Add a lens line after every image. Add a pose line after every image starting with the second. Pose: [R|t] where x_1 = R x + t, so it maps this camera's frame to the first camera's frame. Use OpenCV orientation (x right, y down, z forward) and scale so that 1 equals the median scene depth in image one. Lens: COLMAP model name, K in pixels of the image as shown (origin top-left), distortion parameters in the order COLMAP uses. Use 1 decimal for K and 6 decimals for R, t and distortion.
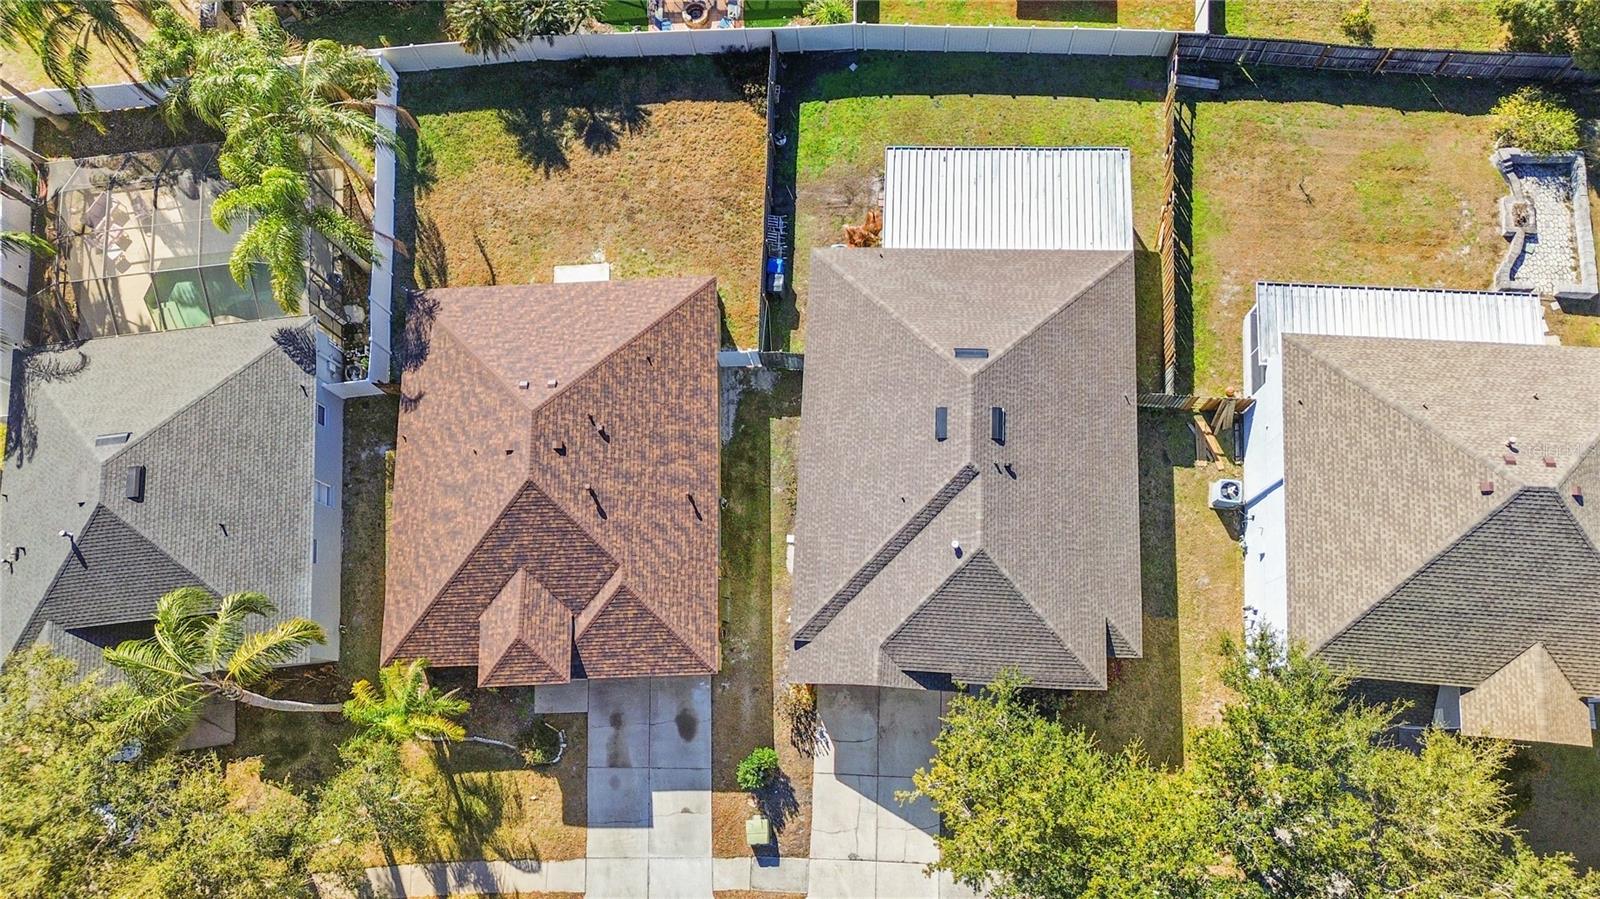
lens RADIAL K [[1132.1, 0, 794.5], [0, 1132.1, 441.4], [0, 0, 1]] dist [0.127432, -0.152016]
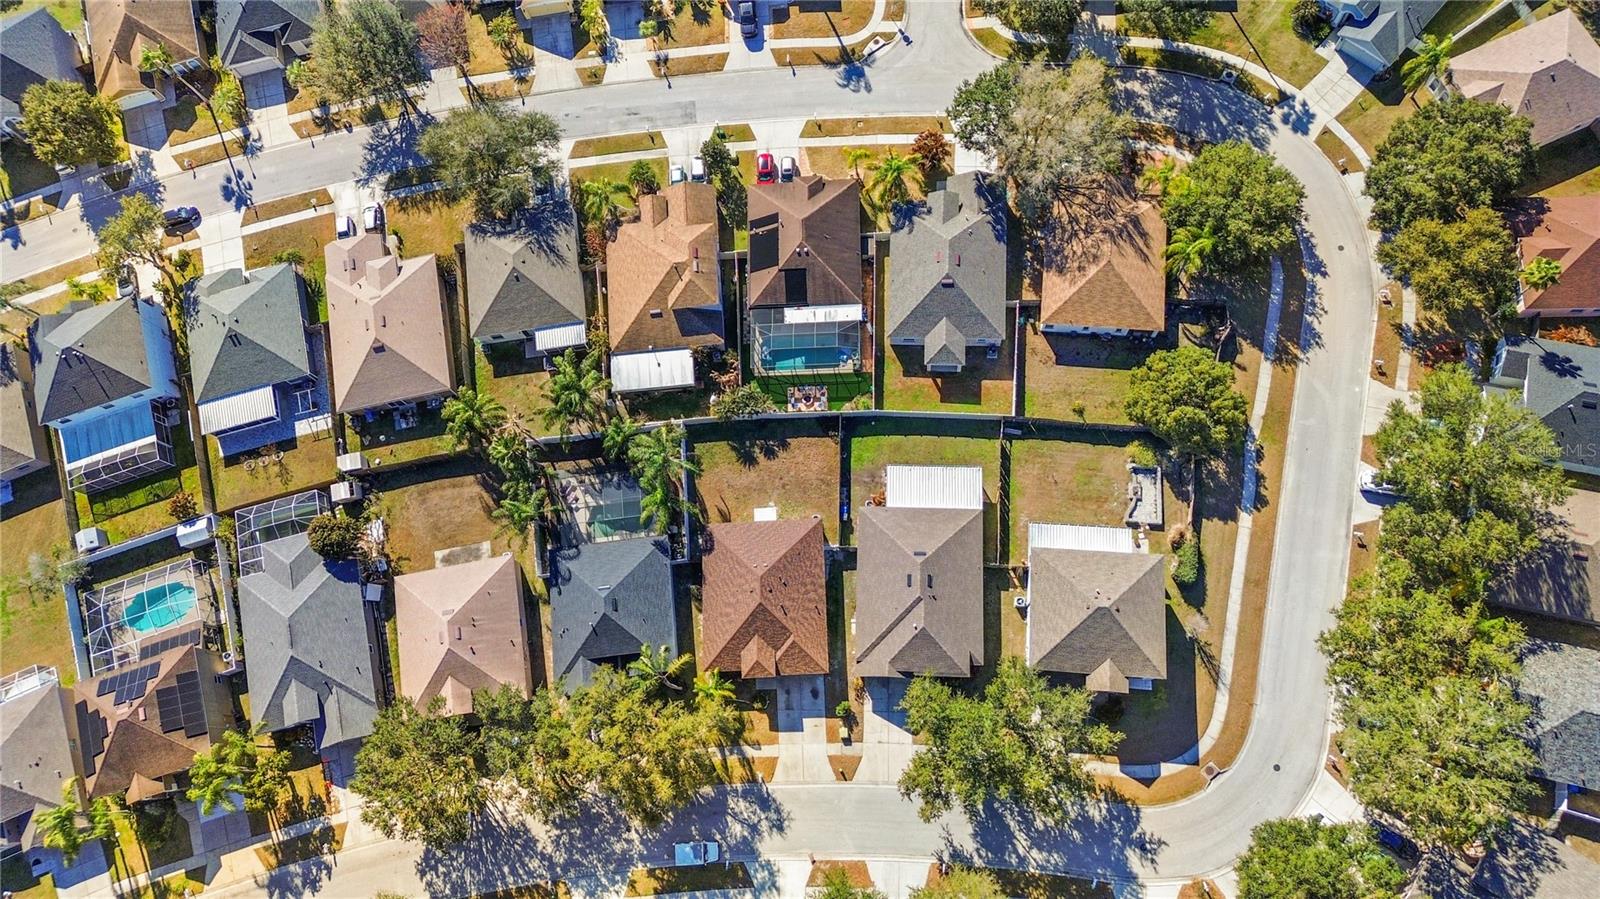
lens RADIAL K [[1132.1, 0, 794.5], [0, 1132.1, 441.4], [0, 0, 1]] dist [0.127432, -0.152016]
pose [[0.999883, -0.012851, -0.008242, -0.112402], [0.012651, 0.999635, -0.023882, -0.267296], [0.008546, 0.023775, 0.999681, -1.622345]]
